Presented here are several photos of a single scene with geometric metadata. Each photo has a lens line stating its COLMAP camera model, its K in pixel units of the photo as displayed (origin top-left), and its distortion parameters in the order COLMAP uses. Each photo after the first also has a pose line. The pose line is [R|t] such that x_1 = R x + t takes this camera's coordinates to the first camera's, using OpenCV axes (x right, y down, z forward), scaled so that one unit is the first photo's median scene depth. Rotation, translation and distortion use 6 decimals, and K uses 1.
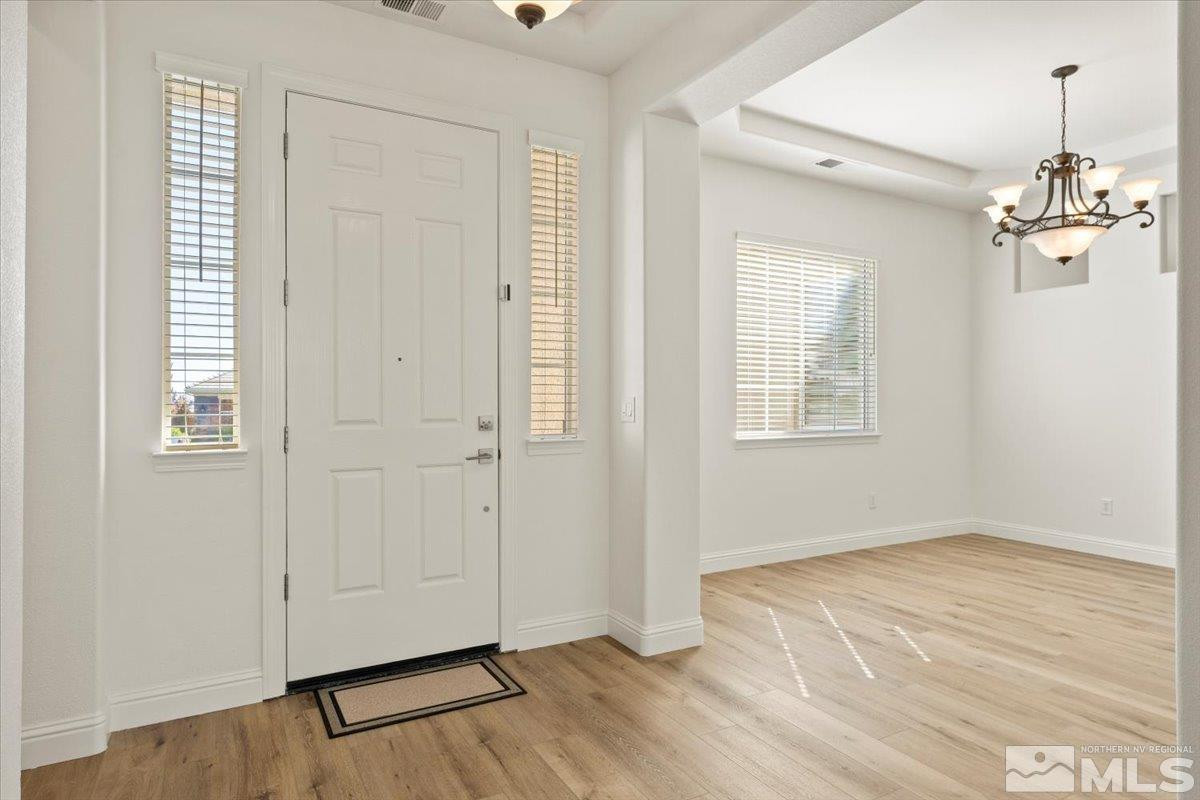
lens RADIAL K [[688.7, 0, 600.7], [0, 688.7, 400.6], [0, 0, 1]] dist [0.007470, -0.003089]
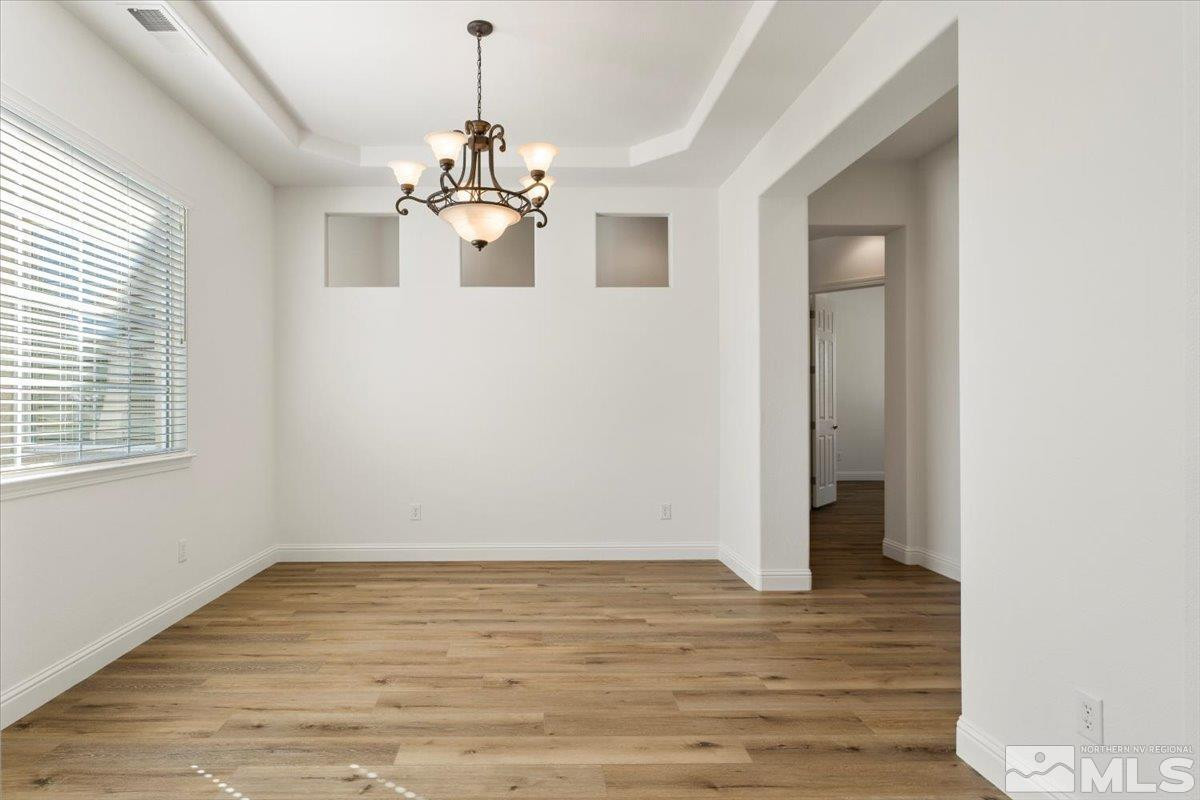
lens RADIAL K [[688.7, 0, 608.0], [0, 688.7, 399.8], [0, 0, 1]] dist [0.007470, -0.003089]
pose [[0.486511, 0.002811, 0.873670, -0.009299], [0.004350, 0.999975, -0.005640, -0.001740], [-0.873663, 0.006545, 0.486487, 0.401257]]
